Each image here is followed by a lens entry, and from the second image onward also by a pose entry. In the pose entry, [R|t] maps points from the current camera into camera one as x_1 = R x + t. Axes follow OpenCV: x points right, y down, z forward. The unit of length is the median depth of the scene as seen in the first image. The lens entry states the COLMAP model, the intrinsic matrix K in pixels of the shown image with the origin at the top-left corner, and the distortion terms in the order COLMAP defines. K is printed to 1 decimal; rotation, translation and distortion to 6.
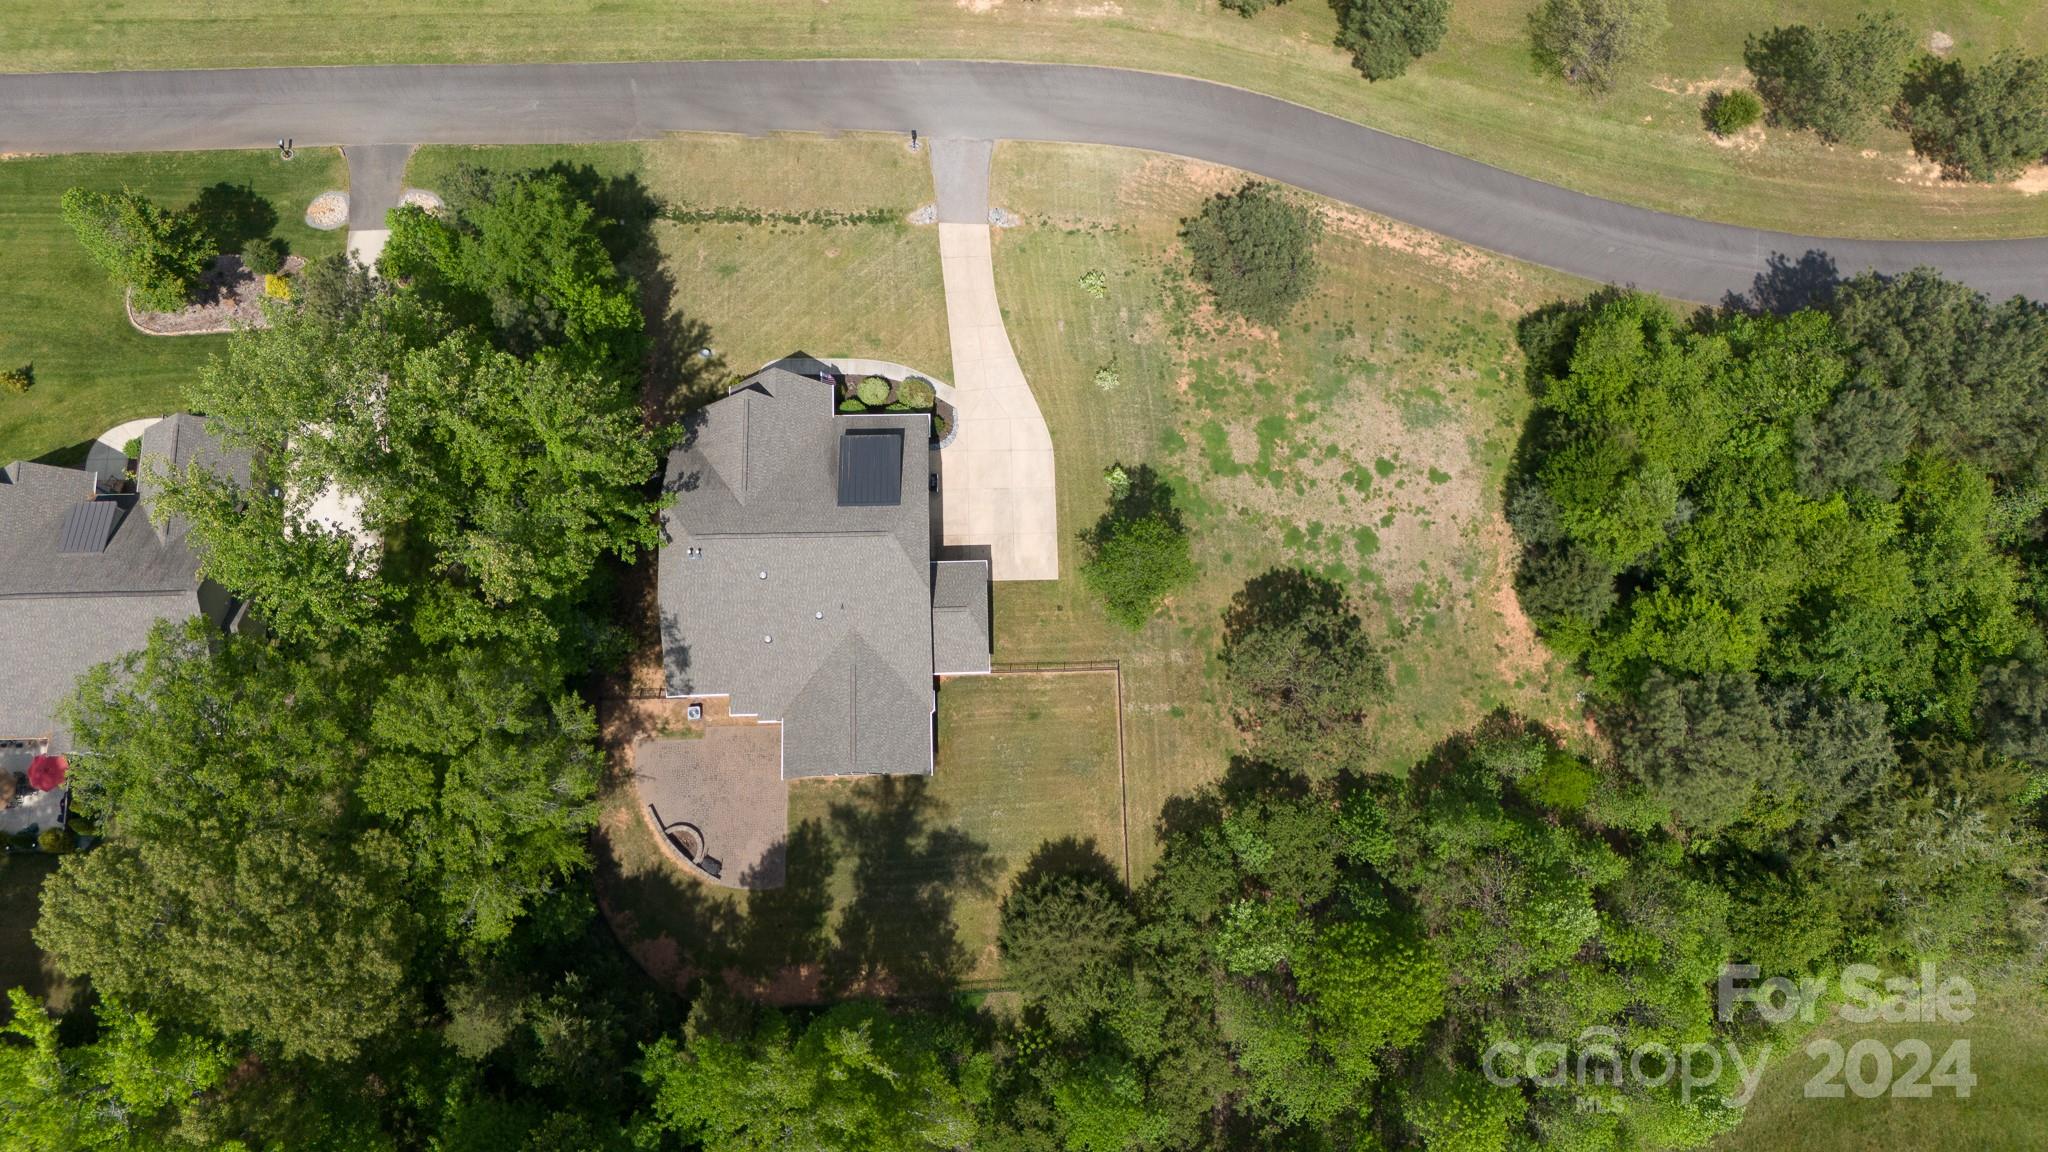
lens RADIAL K [[1490.5, 0, 1028.3], [0, 1490.5, 571.8], [0, 0, 1]] dist [0.028049, -0.037025]
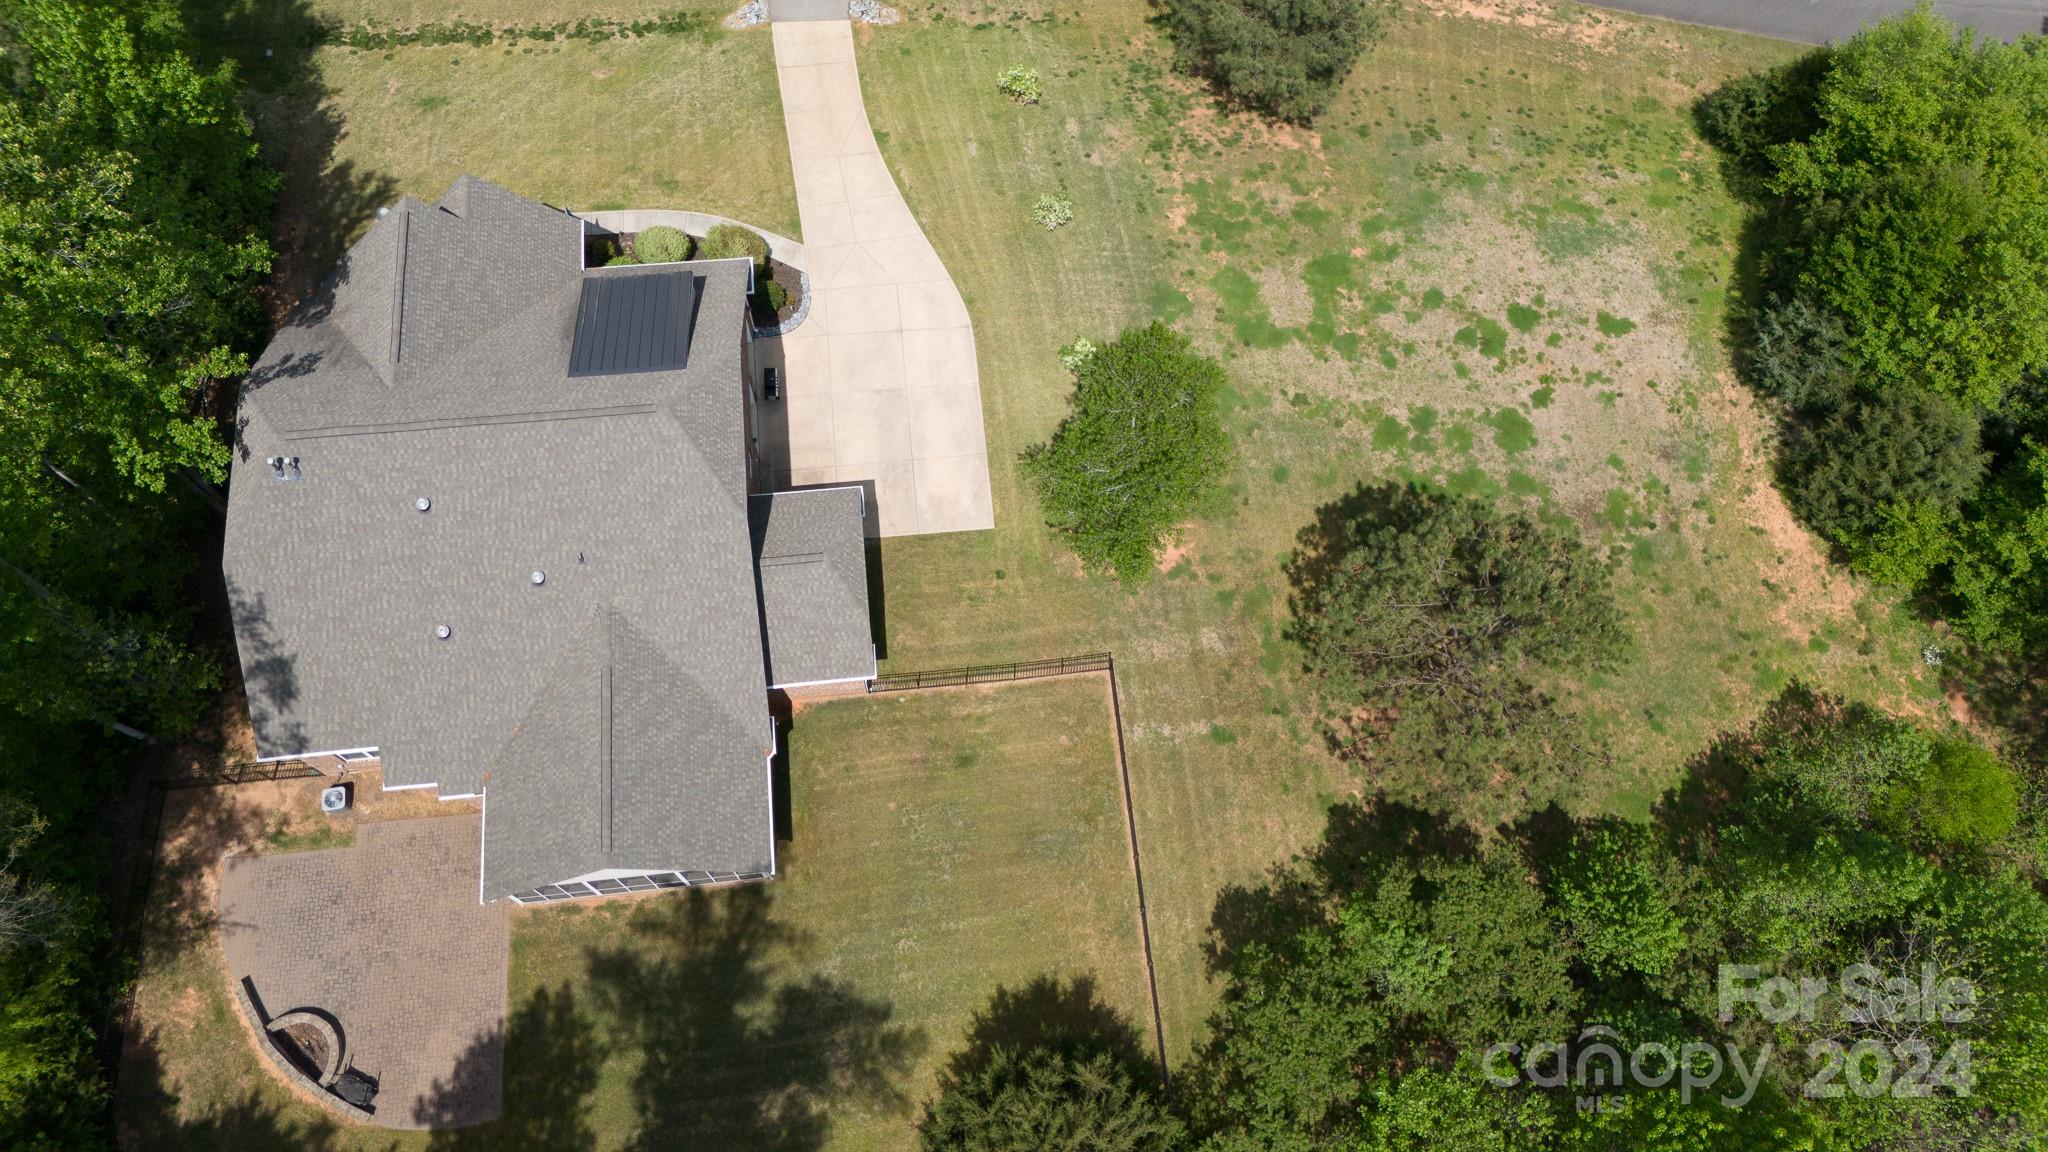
lens RADIAL K [[1490.5, 0, 1032.1], [0, 1490.5, 578.4], [0, 0, 1]] dist [0.028049, -0.037025]
pose [[0.997087, -0.072257, 0.024434, 0.019949], [0.075039, 0.986685, -0.144301, 0.110843], [-0.013682, 0.145714, 0.989232, 0.442259]]
